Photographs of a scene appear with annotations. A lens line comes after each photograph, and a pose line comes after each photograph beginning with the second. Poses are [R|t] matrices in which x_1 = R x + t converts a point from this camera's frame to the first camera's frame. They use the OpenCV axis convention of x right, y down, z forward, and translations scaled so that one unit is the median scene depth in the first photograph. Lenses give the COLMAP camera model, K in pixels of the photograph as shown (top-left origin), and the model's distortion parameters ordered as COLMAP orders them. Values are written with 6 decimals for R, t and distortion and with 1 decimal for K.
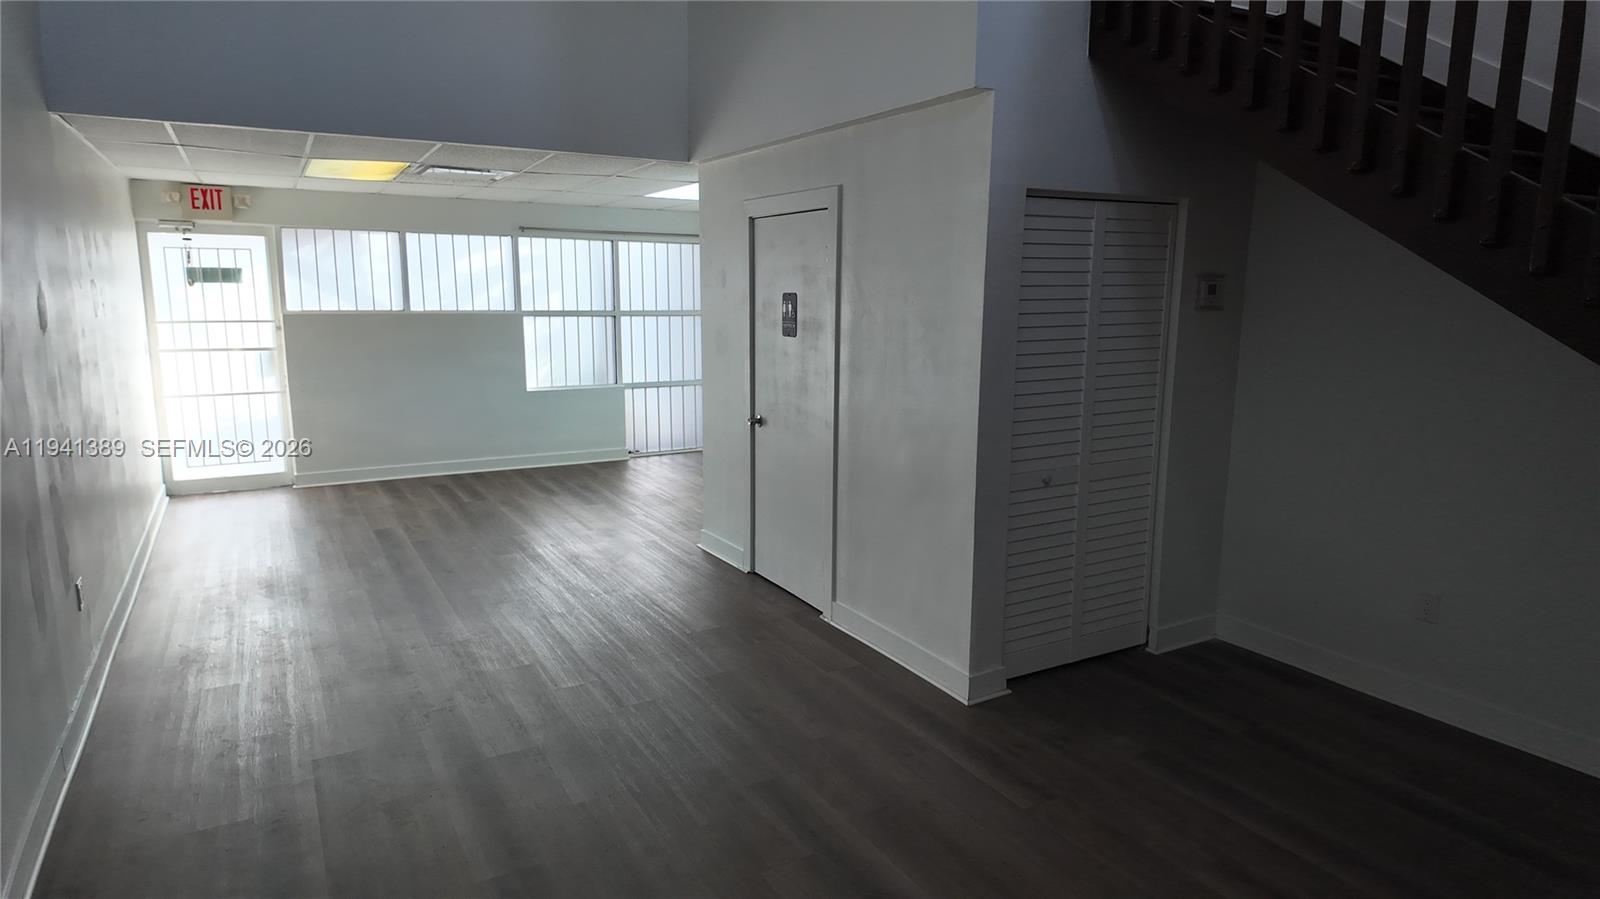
lens RADIAL K [[938.4, 0, 805.9], [0, 938.4, 453.2], [0, 0, 1]] dist [0.089742, -0.125603]
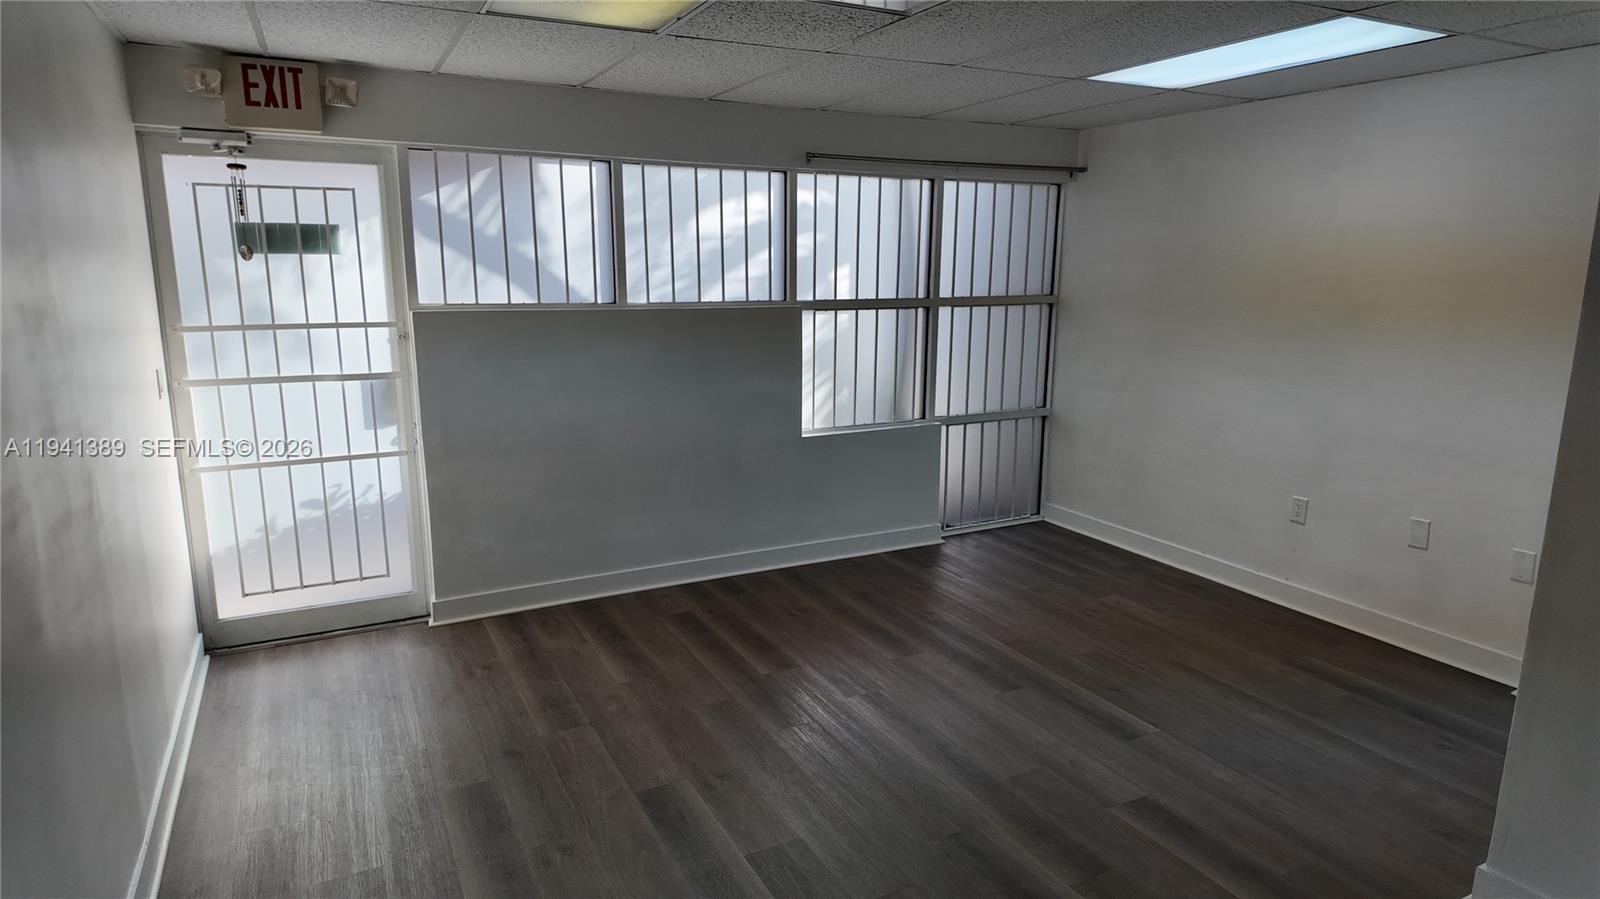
lens RADIAL K [[938.4, 0, 805.9], [0, 938.4, 453.2], [0, 0, 1]] dist [0.089742, -0.125603]
pose [[0.998862, -0.003120, -0.047582, -0.316129], [0.003628, 0.999937, 0.010593, -0.074050], [0.047546, -0.010753, 0.998811, 0.494938]]
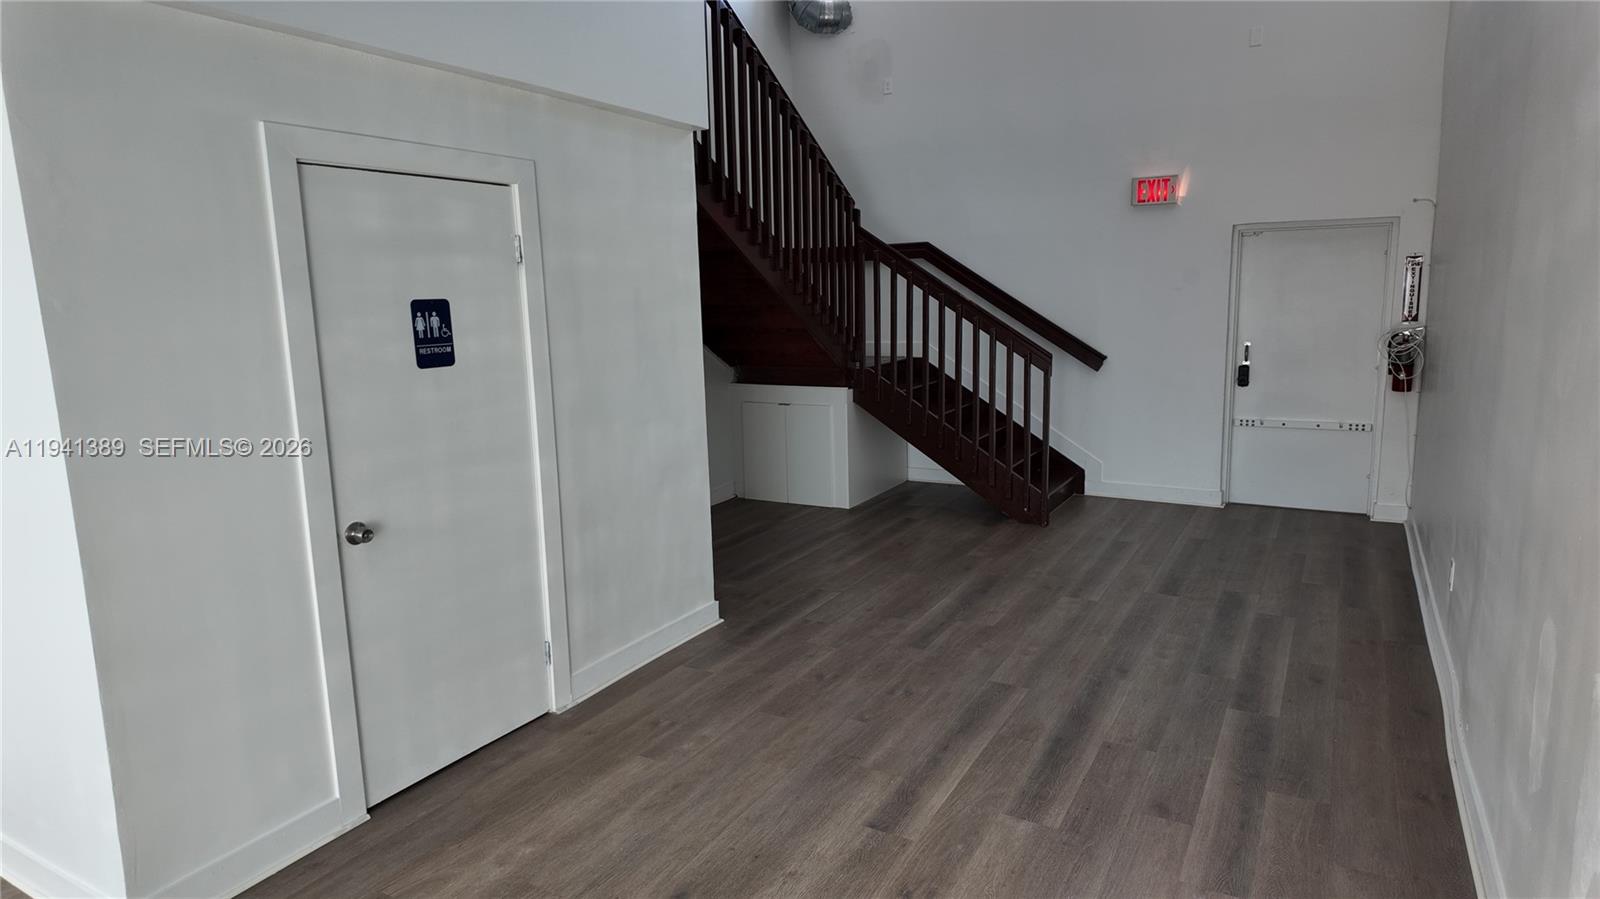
lens RADIAL K [[938.4, 0, 805.9], [0, 938.4, 453.2], [0, 0, 1]] dist [0.089742, -0.125603]
pose [[-0.511355, -0.144671, 0.847105, -0.465752], [0.166881, 0.950247, 0.263024, -0.130020], [-0.843010, 0.275865, -0.461771, 0.730521]]
